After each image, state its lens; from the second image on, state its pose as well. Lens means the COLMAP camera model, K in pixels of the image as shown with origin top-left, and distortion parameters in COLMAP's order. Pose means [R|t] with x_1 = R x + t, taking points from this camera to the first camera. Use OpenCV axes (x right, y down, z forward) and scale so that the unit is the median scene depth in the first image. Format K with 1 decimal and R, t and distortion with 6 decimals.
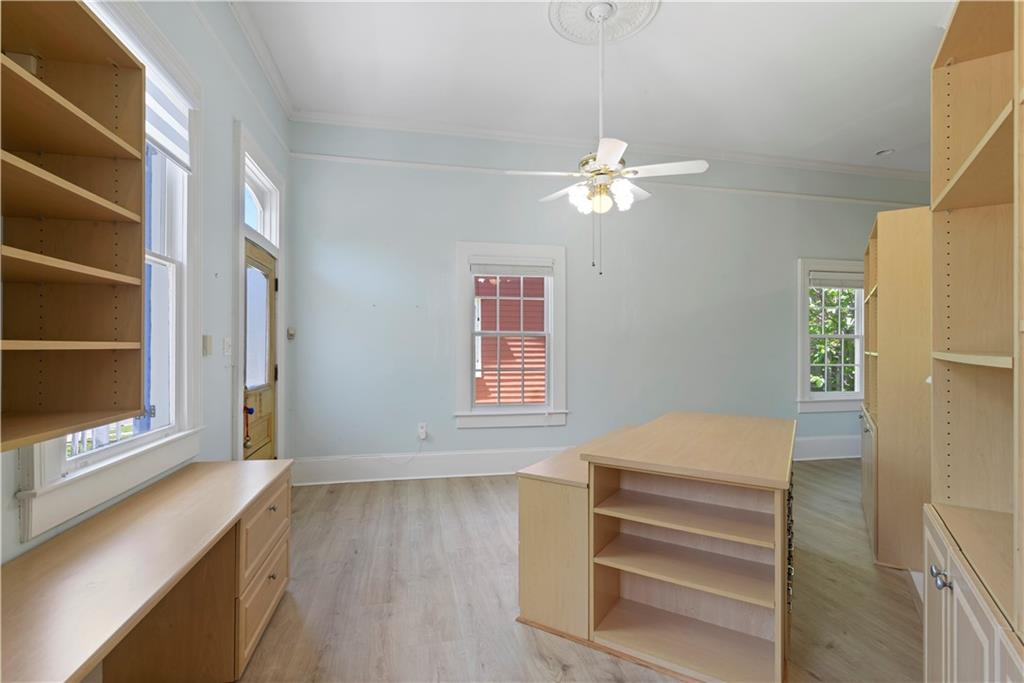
lens RADIAL K [[485.8, 0, 511.9], [0, 485.8, 342.5], [0, 0, 1]] dist [-0.003652, 0.000206]
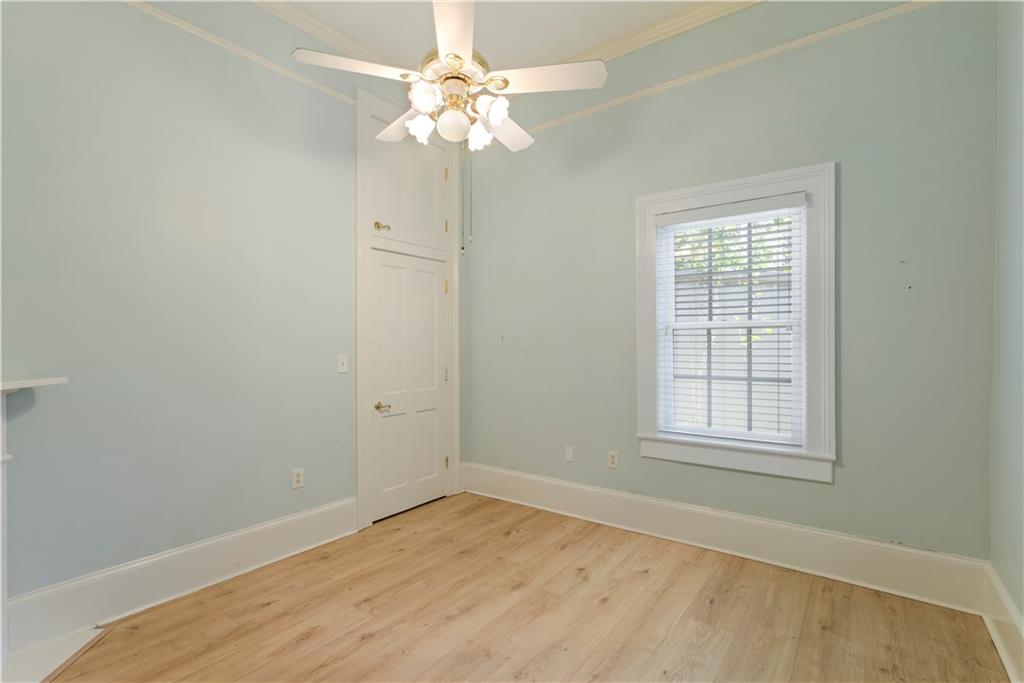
lens RADIAL K [[485.8, 0, 512.4], [0, 485.8, 343.2], [0, 0, 1]] dist [-0.003652, 0.000206]
pose [[-0.670188, 0.004943, 0.742175, -0.806709], [-0.002694, 0.999955, -0.009092, 0.006235], [-0.742187, -0.008092, -0.670144, 2.061531]]
